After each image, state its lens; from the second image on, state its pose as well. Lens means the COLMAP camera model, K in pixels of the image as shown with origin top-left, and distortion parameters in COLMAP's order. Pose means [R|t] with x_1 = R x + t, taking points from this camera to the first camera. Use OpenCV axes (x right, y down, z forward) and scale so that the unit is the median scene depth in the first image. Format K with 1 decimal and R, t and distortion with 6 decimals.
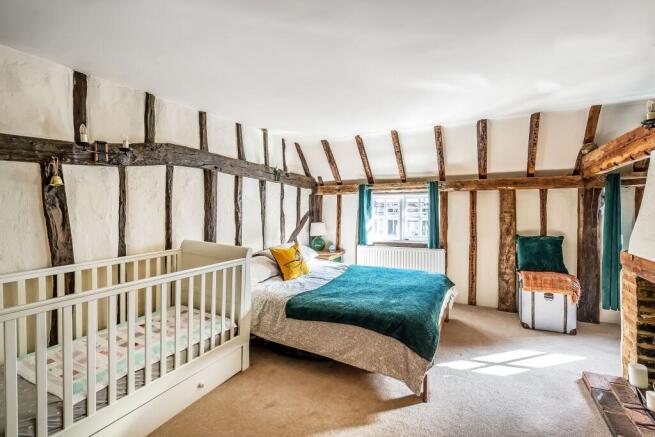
lens RADIAL K [[302.7, 0, 328.2], [0, 302.7, 213.3], [0, 0, 1]] dist [-0.001968, -0.000371]
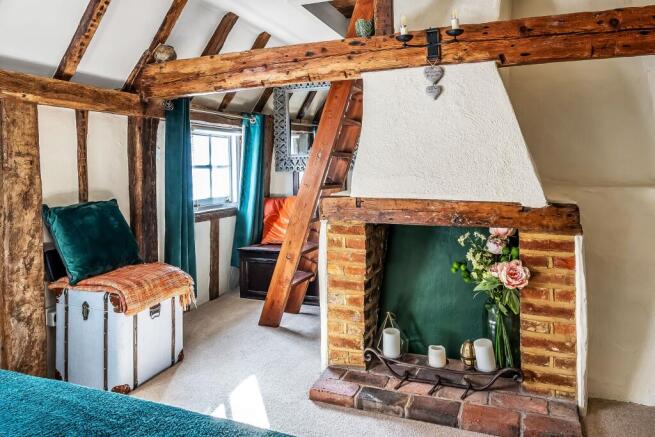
lens RADIAL K [[447.1, 0, 328.5], [0, 447.1, 168.9], [0, 0, 1]] dist [-0.001019, -0.000893]
pose [[-0.132832, 0.006796, 0.991115, -0.082632], [0.031927, 0.999487, -0.002575, 0.034103], [-0.990624, 0.031301, -0.132980, 0.714488]]
